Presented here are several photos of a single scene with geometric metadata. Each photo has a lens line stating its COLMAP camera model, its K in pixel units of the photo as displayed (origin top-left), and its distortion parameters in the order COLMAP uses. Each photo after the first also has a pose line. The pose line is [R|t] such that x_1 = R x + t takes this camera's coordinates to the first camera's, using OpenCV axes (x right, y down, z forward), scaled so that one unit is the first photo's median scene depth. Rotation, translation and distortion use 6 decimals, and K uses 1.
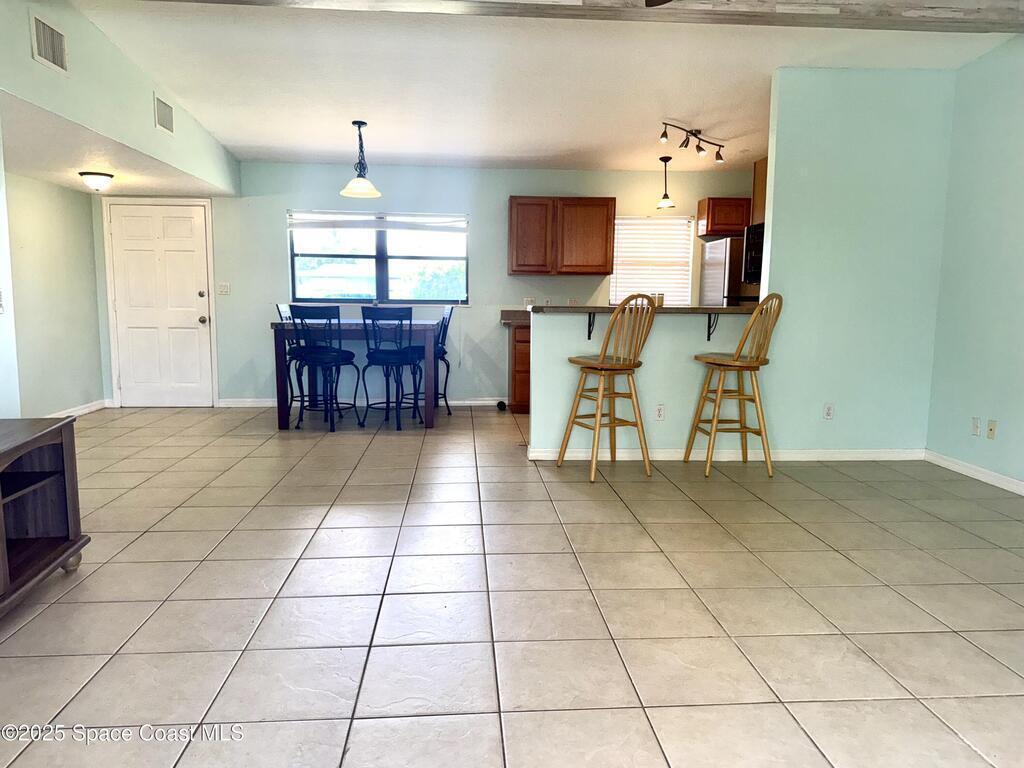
lens RADIAL K [[716.1, 0, 515.3], [0, 716.1, 384.4], [0, 0, 1]] dist [0.111382, -0.146372]
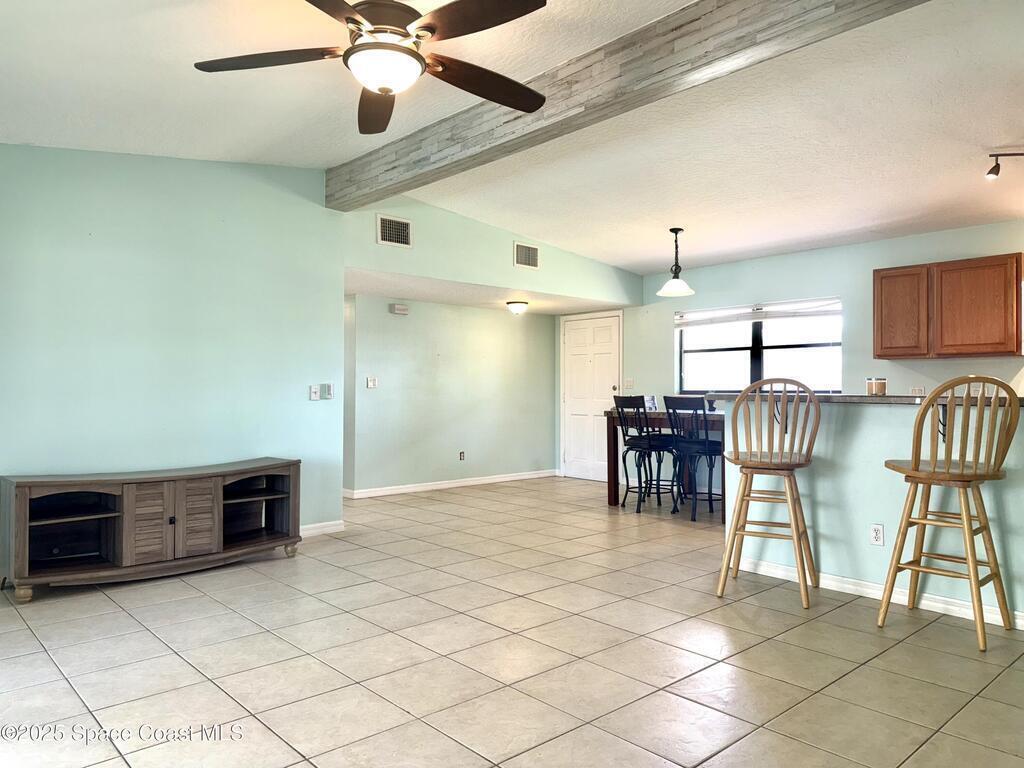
lens RADIAL K [[716.1, 0, 515.3], [0, 716.1, 384.4], [0, 0, 1]] dist [0.111382, -0.146372]
pose [[0.614425, -0.014204, -0.788848, 0.477257], [-0.090923, 0.991902, -0.088679, -0.012252], [0.783719, 0.126211, 0.608158, 0.179516]]
